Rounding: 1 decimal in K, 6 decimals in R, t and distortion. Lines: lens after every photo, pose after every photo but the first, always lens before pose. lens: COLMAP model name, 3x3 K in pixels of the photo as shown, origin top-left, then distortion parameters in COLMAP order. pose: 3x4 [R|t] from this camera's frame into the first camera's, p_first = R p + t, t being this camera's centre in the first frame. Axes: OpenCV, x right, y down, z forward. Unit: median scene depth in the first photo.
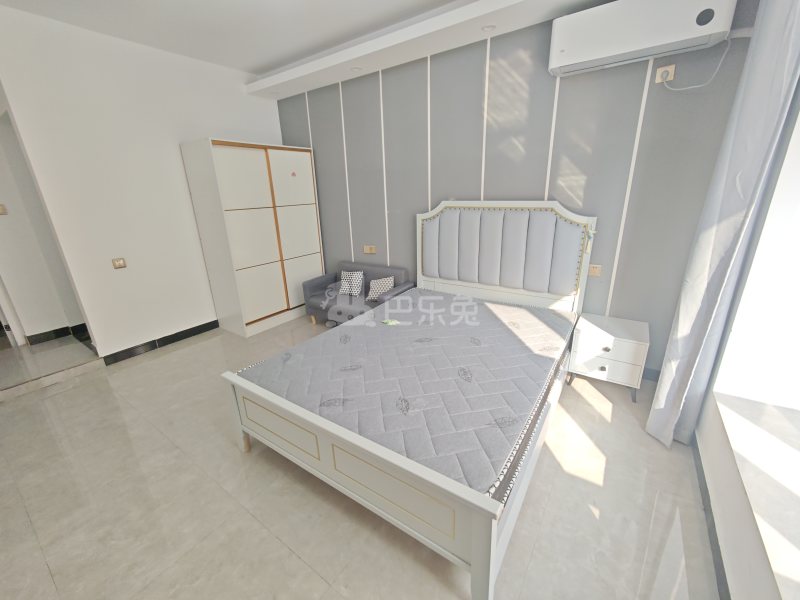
lens RADIAL K [[333.5, 0, 403.0], [0, 333.5, 299.6], [0, 0, 1]] dist [0.000177, 0.000240]
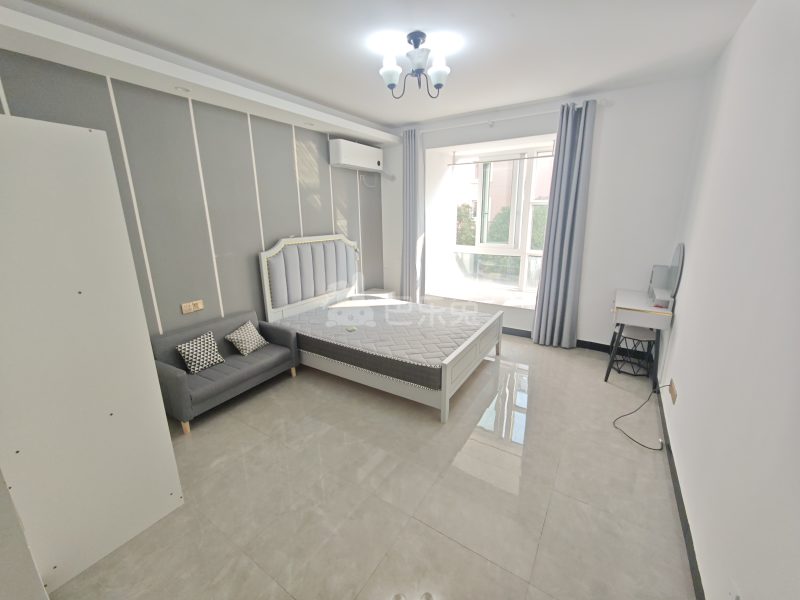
lens RADIAL K [[333.5, 0, 403.0], [0, 333.5, 299.6], [0, 0, 1]] dist [0.000177, 0.000240]
pose [[-0.037993, -0.221883, 0.974333, -1.256430], [0.327159, 0.918538, 0.221934, -0.253802], [-0.944205, 0.327194, 0.037693, 0.719724]]
